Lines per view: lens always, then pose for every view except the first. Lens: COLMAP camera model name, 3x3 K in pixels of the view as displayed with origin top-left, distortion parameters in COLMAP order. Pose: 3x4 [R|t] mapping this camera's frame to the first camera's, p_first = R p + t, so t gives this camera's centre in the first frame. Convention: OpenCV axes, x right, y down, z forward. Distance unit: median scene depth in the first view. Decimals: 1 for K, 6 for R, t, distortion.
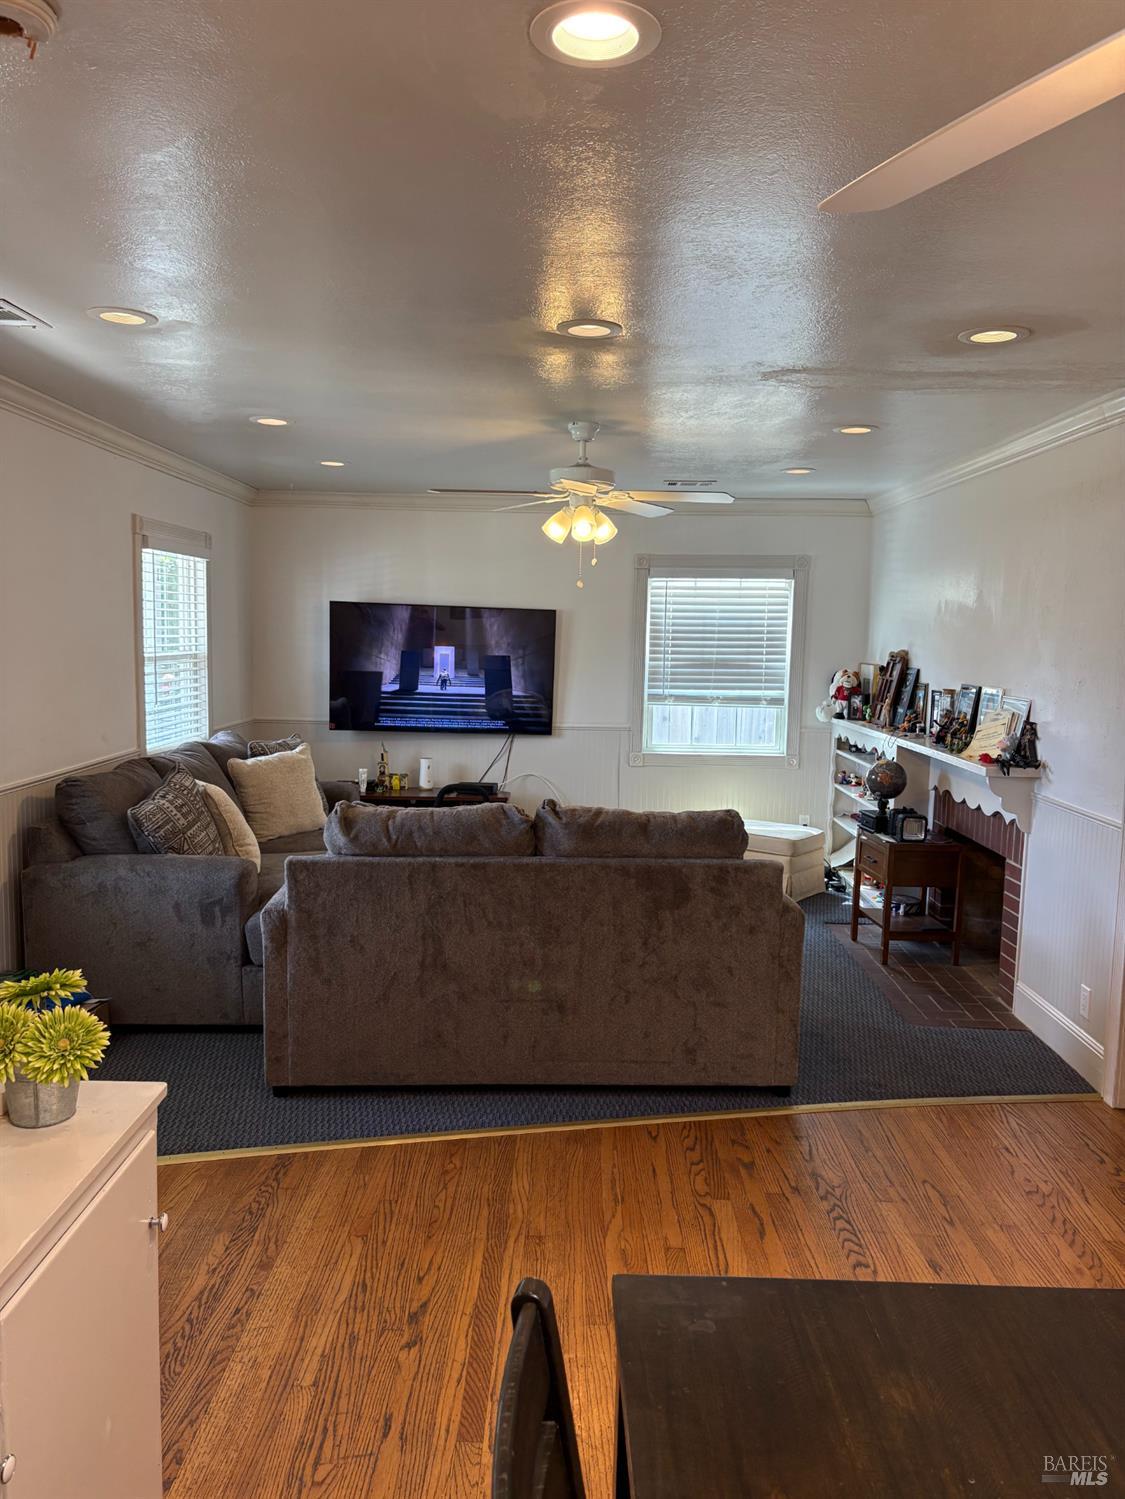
lens RADIAL K [[1143.9, 0, 562.5], [0, 1143.9, 749.5], [0, 0, 1]] dist [0.168030, -0.246594]
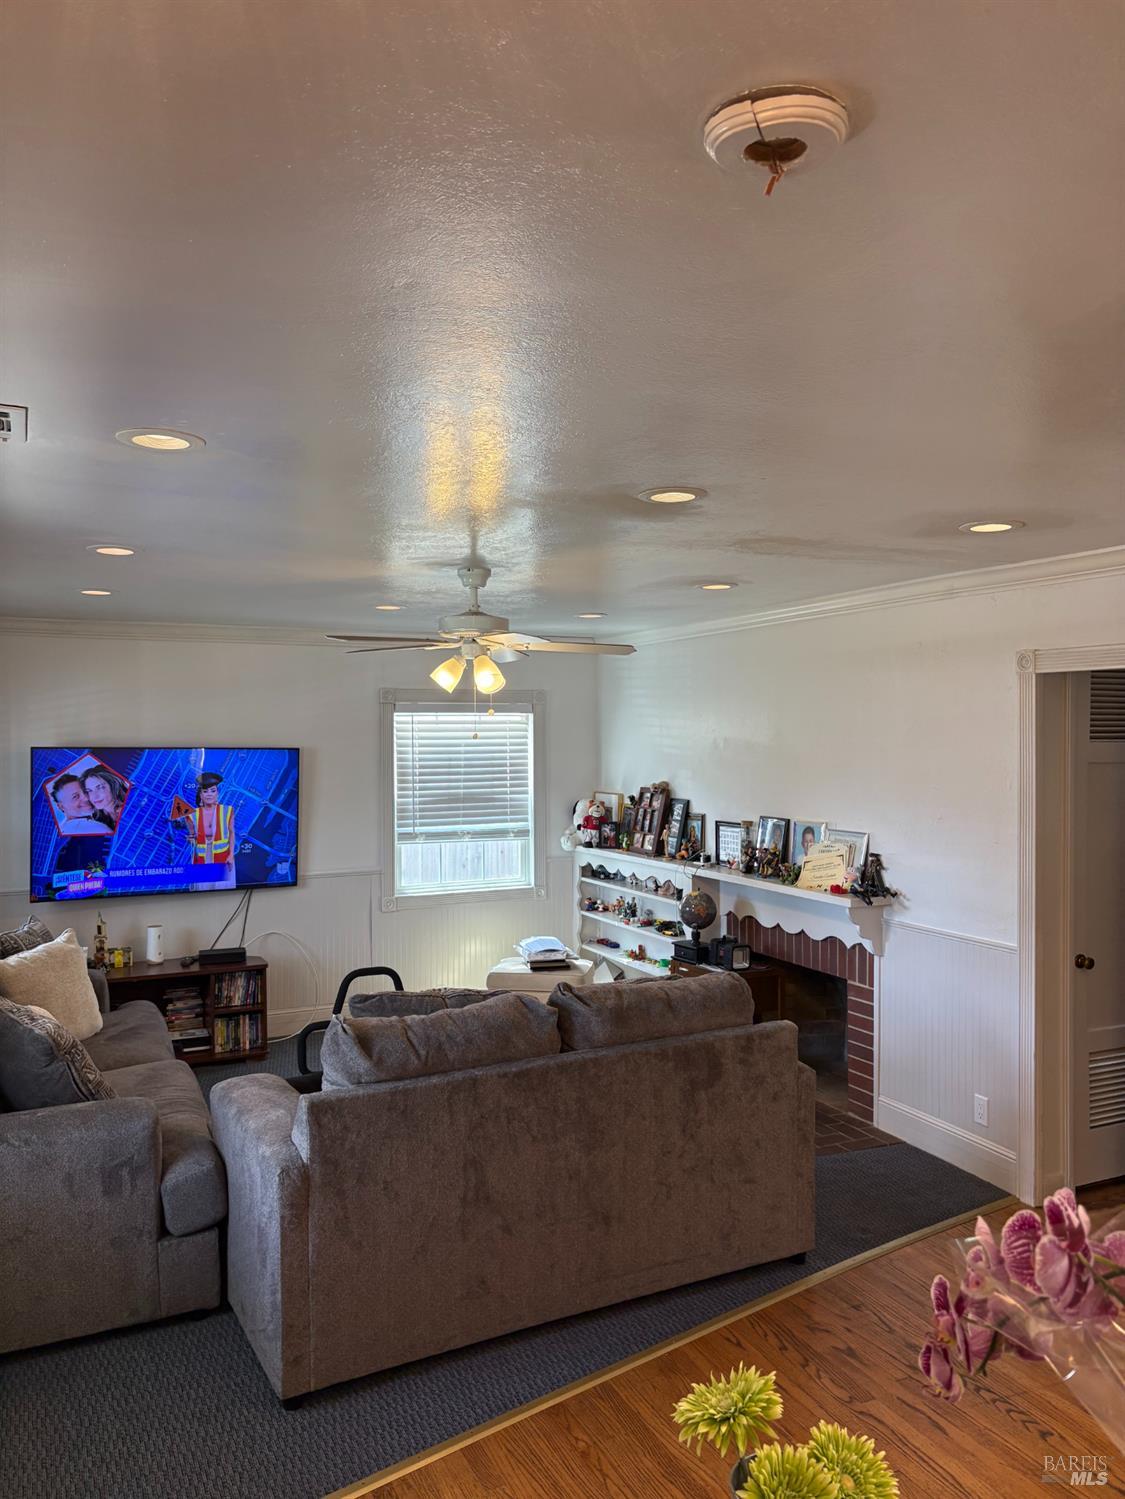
lens RADIAL K [[1142.1, 0, 562.5], [0, 1142.1, 749.5], [0, 0, 1]] dist [0.046214, -0.001894]
pose [[0.901246, -0.029066, 0.432333, -0.308120], [0.067091, 0.995076, -0.072959, -0.058144], [-0.428083, 0.094759, 0.898758, 0.130225]]
